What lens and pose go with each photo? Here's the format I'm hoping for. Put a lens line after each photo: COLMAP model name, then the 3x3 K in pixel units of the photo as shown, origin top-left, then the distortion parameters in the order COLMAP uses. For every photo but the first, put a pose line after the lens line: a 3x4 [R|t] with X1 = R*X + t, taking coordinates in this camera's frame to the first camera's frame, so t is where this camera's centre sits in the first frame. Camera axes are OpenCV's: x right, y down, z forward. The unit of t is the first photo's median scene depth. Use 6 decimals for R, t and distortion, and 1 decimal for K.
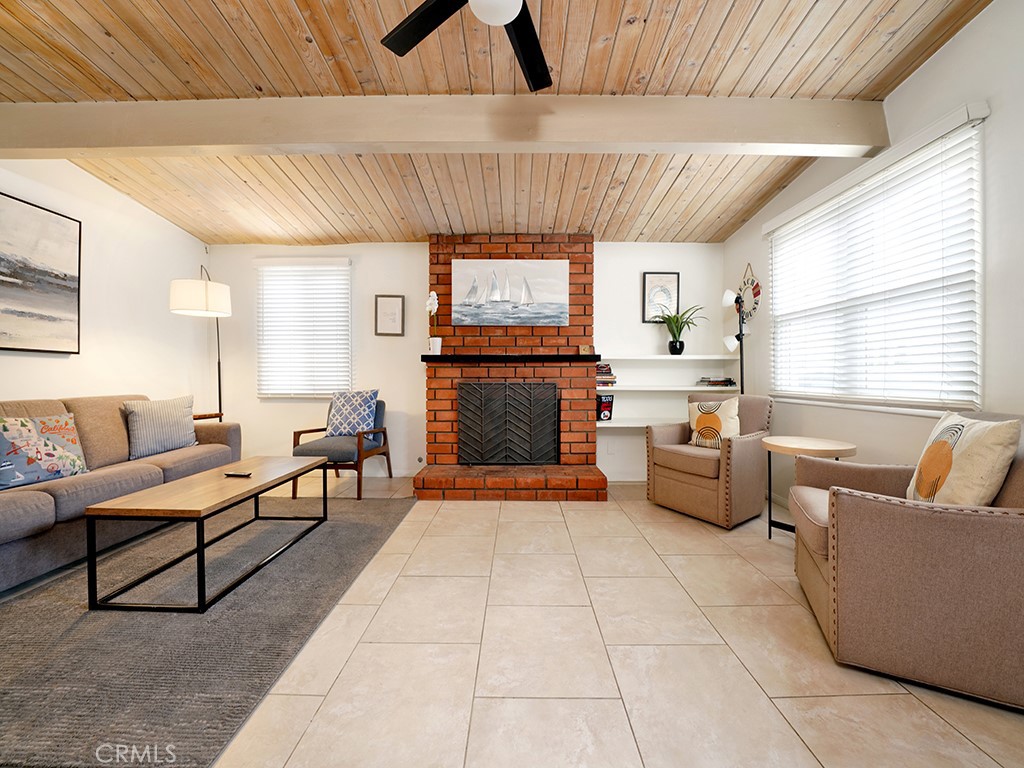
lens RADIAL K [[367.2, 0, 512.5], [0, 367.2, 380.3], [0, 0, 1]] dist [-0.016922, 0.000360]
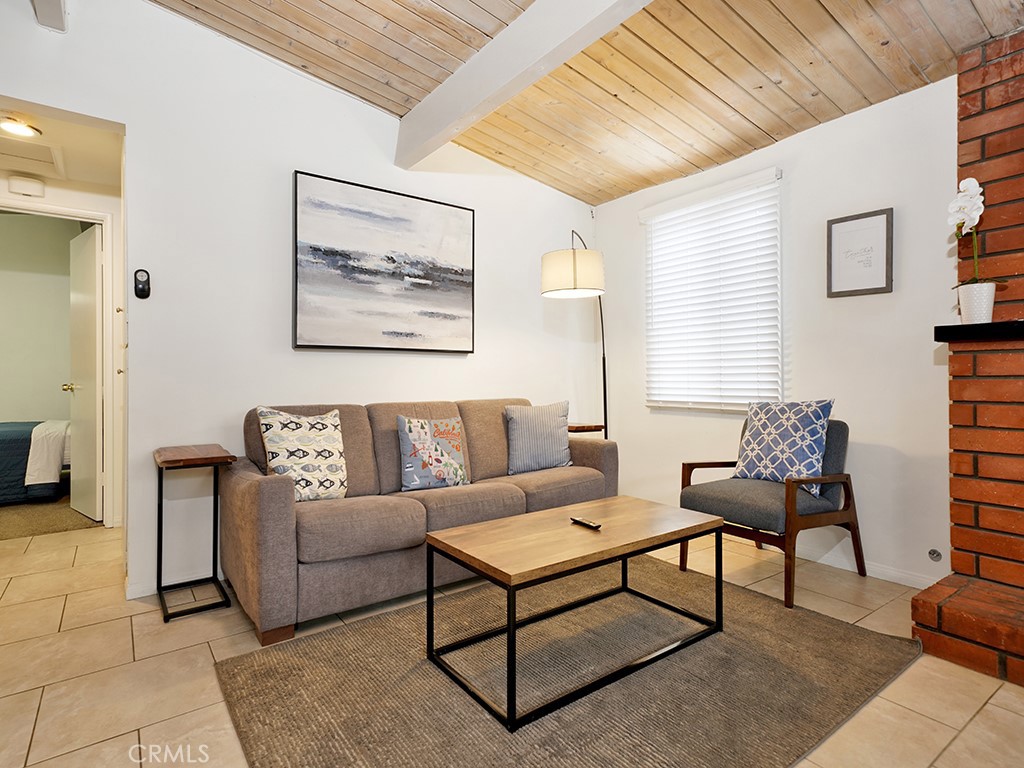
lens RADIAL K [[540.9, 0, 509.7], [0, 540.9, 376.5], [0, 0, 1]] dist [0.015705, 0.000365]
pose [[0.600300, -0.005446, -0.799756, -0.024706], [-0.001771, 0.999965, -0.008138, -0.001150], [0.799773, 0.006302, 0.600269, 0.176977]]
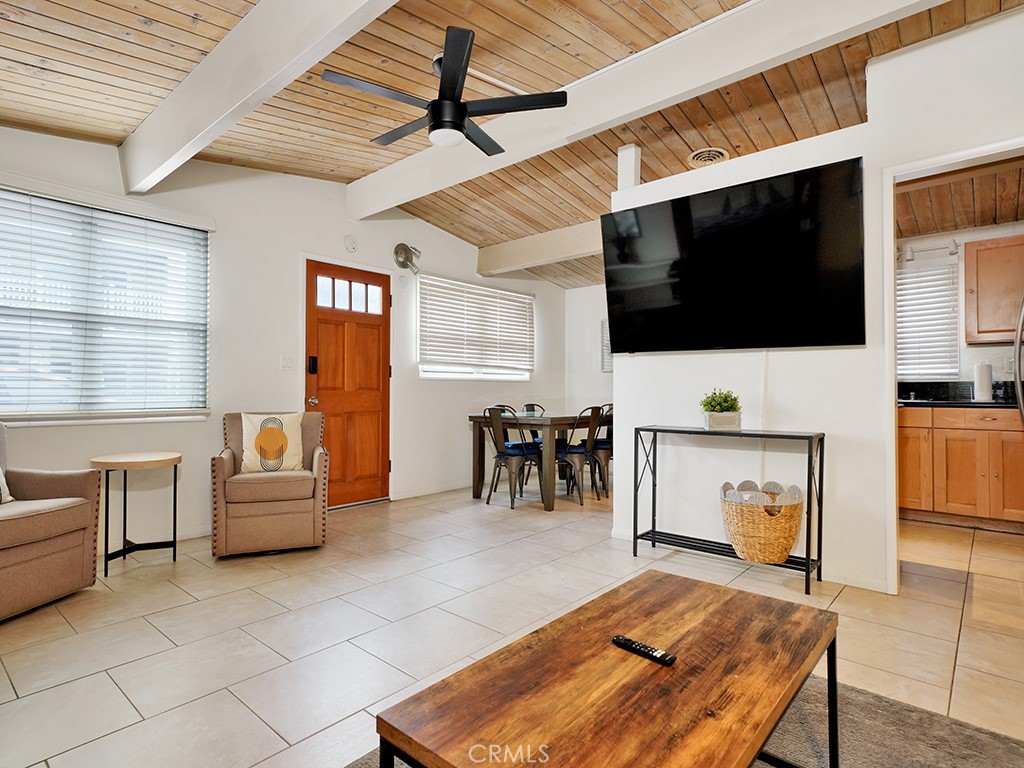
lens RADIAL K [[546.0, 0, 513.9], [0, 546.0, 368.1], [0, 0, 1]] dist [0.018296, 0.001326]
pose [[-0.766341, 0.026771, 0.641876, -0.608842], [0.003926, 0.999308, -0.036992, -0.008456], [-0.642422, -0.025828, -0.765916, 0.931876]]
